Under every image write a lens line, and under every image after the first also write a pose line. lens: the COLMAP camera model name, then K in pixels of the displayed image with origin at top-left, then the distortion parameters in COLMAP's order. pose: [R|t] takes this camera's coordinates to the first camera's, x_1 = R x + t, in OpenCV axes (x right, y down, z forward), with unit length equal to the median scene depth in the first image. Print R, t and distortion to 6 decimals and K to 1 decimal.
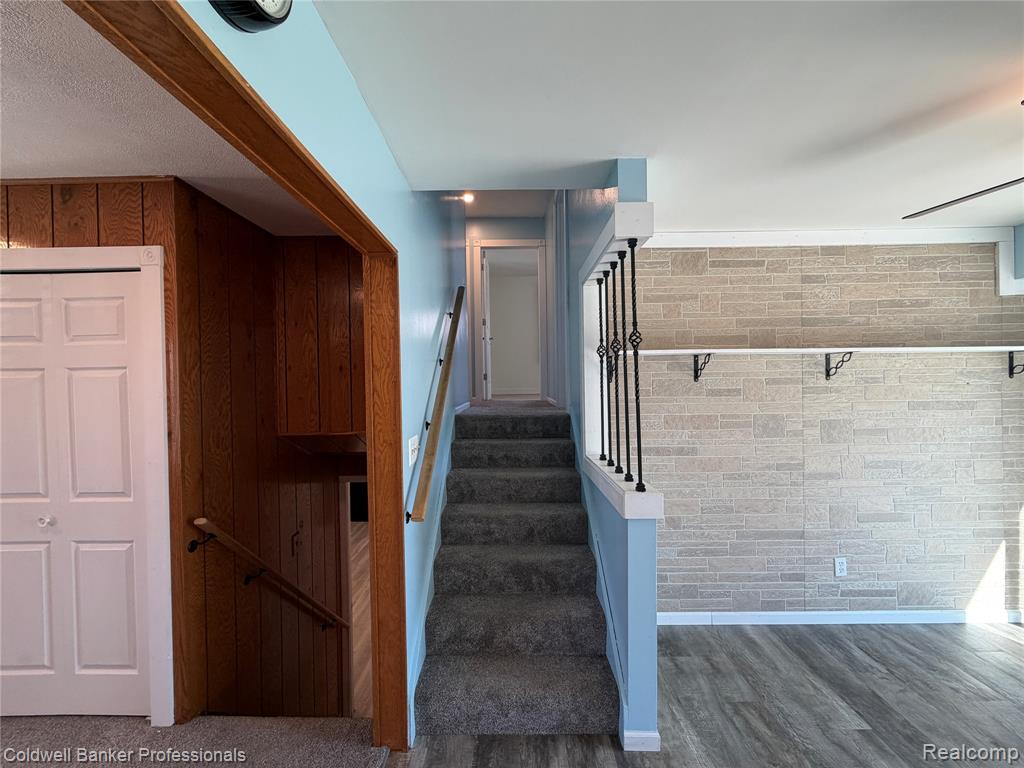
lens RADIAL K [[406.1, 0, 511.6], [0, 406.1, 386.2], [0, 0, 1]] dist [-0.000773, -0.000788]
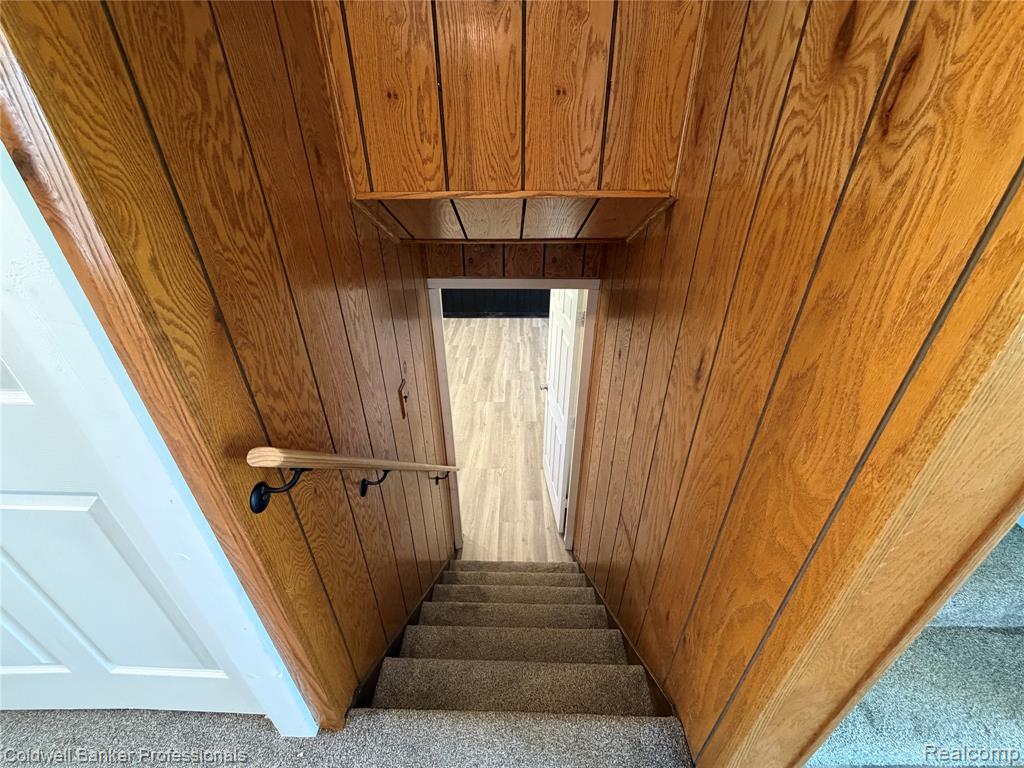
lens RADIAL K [[406.1, 0, 509.9], [0, 406.1, 384.3], [0, 0, 1]] dist [-0.000773, -0.000788]
pose [[0.999919, 0.011975, -0.004307, -0.529997], [-0.008346, 0.872583, 0.488394, 0.106081], [0.009606, -0.488318, 0.872613, 0.694415]]
